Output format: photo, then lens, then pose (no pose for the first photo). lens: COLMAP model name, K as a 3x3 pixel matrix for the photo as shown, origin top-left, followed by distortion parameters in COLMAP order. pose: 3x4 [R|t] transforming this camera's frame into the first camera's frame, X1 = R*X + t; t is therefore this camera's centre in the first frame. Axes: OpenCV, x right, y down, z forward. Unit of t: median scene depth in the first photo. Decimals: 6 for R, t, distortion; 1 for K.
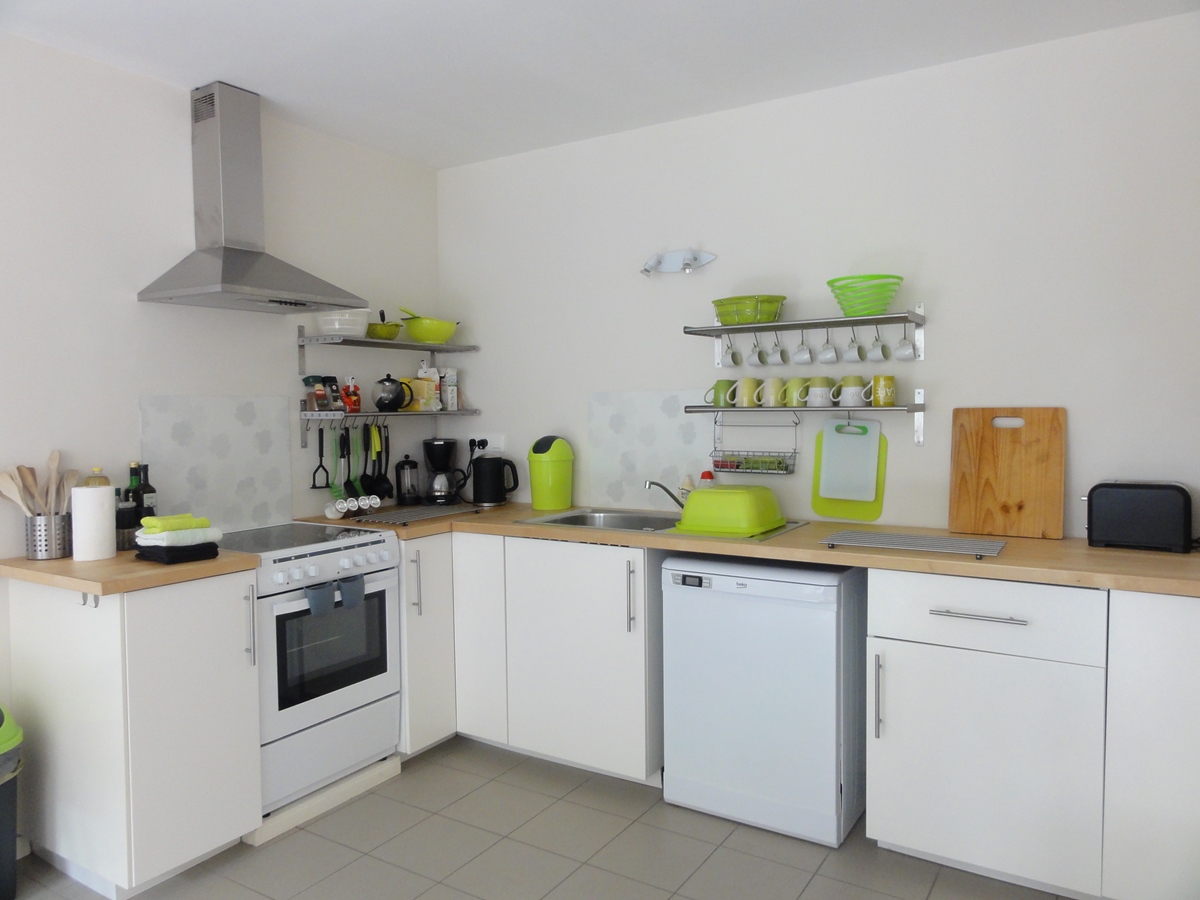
lens RADIAL K [[839.8, 0, 599.8], [0, 839.8, 453.5], [0, 0, 1]] dist [0.003380, 0.000486]
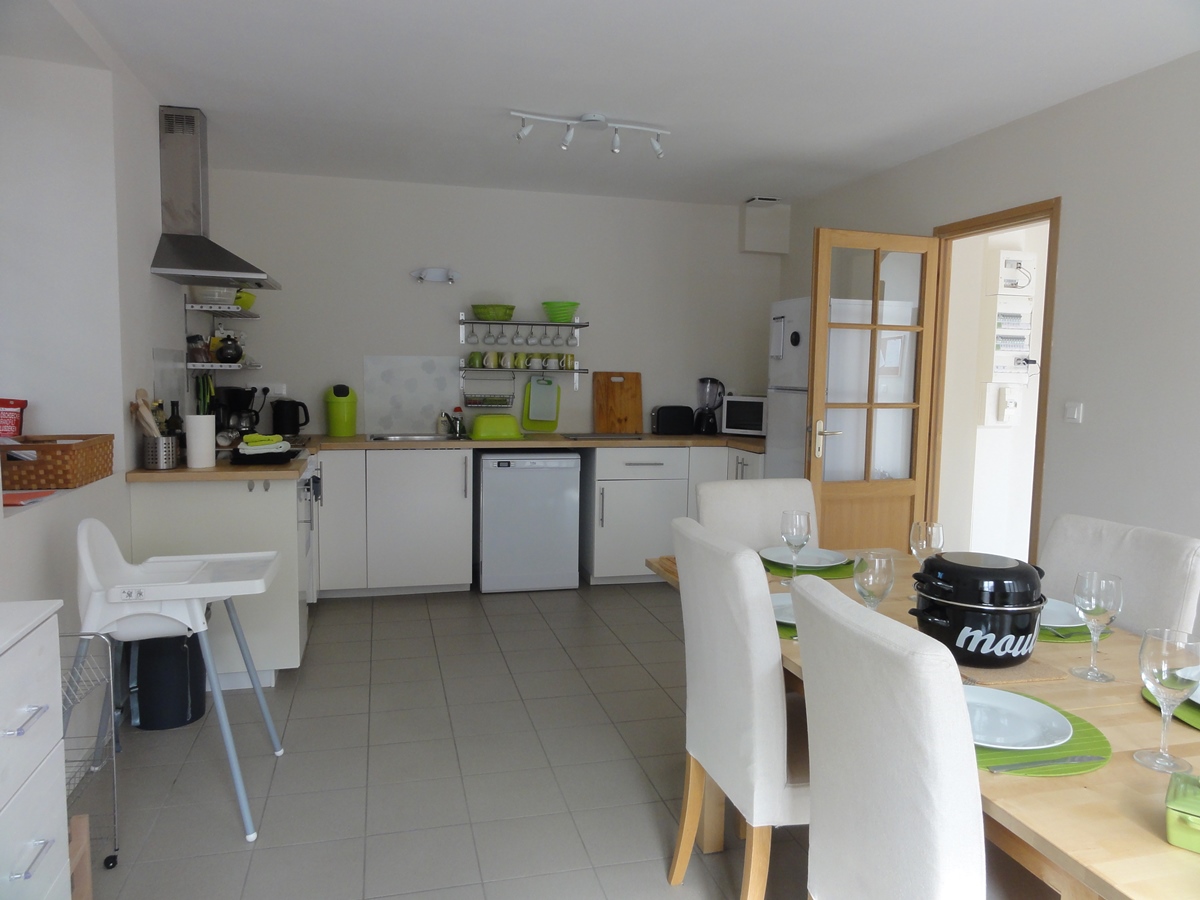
lens RADIAL K [[839.8, 0, 602.8], [0, 839.8, 448.6], [0, 0, 1]] dist [0.003380, 0.000486]
pose [[0.685088, -0.044017, 0.727129, -1.018965], [0.016447, 0.998853, 0.044969, 0.038921], [-0.728274, -0.018848, 0.685026, -0.378198]]
